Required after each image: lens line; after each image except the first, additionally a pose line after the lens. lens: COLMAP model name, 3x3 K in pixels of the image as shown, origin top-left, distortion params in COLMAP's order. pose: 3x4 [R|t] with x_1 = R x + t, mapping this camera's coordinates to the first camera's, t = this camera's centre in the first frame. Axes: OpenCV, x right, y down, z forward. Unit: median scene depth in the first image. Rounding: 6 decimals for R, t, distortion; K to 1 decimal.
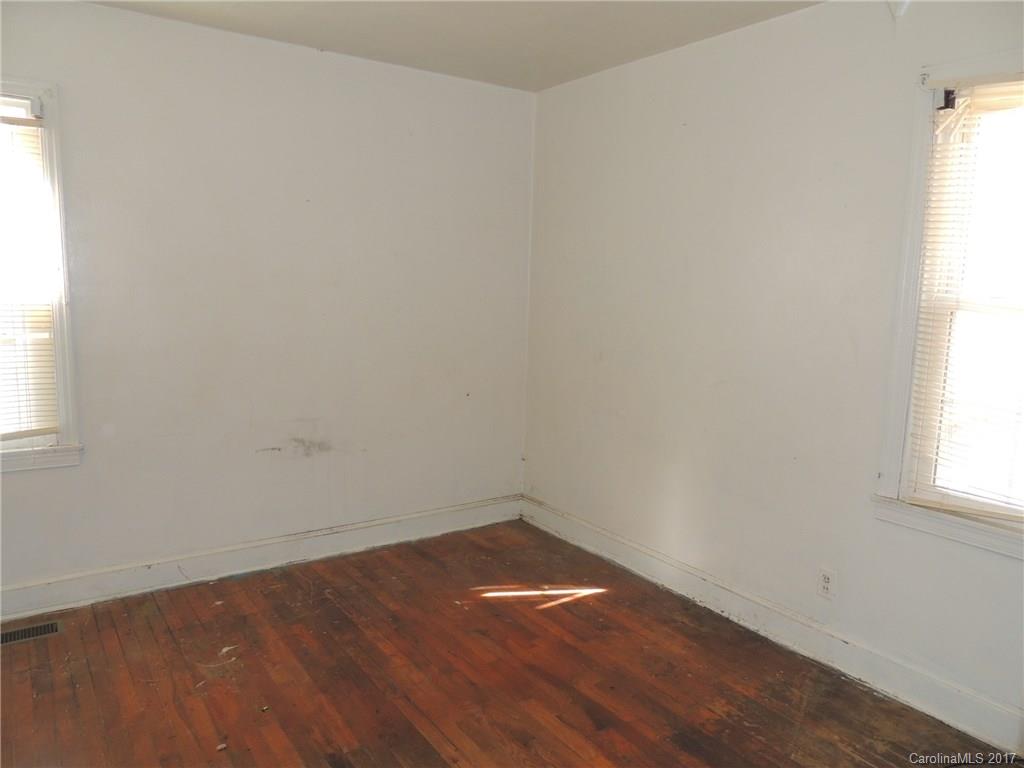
lens RADIAL K [[745.4, 0, 512.0], [0, 745.4, 384.0], [0, 0, 1]] dist [0.000823, 0.001214]
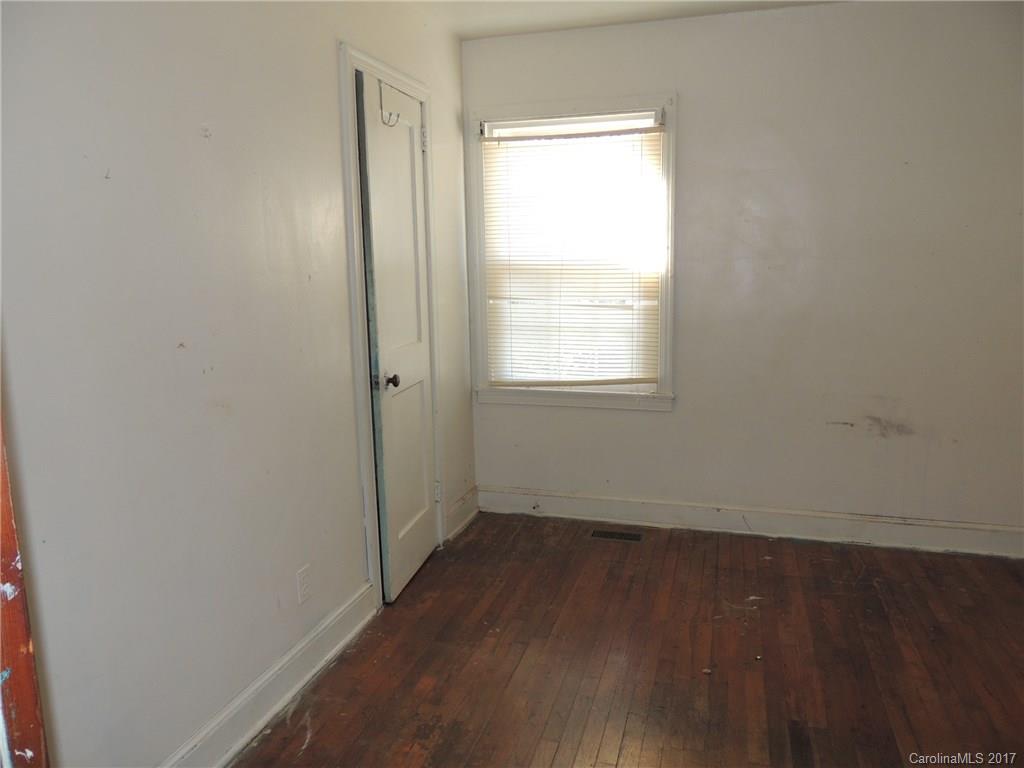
lens RADIAL K [[745.4, 0, 512.0], [0, 745.4, 384.0], [0, 0, 1]] dist [0.000823, 0.001214]
pose [[0.620844, 0.099128, -0.777641, 0.193183], [-0.076458, 0.994900, 0.065781, 0.005018], [0.780196, 0.018617, 0.625257, 0.048362]]
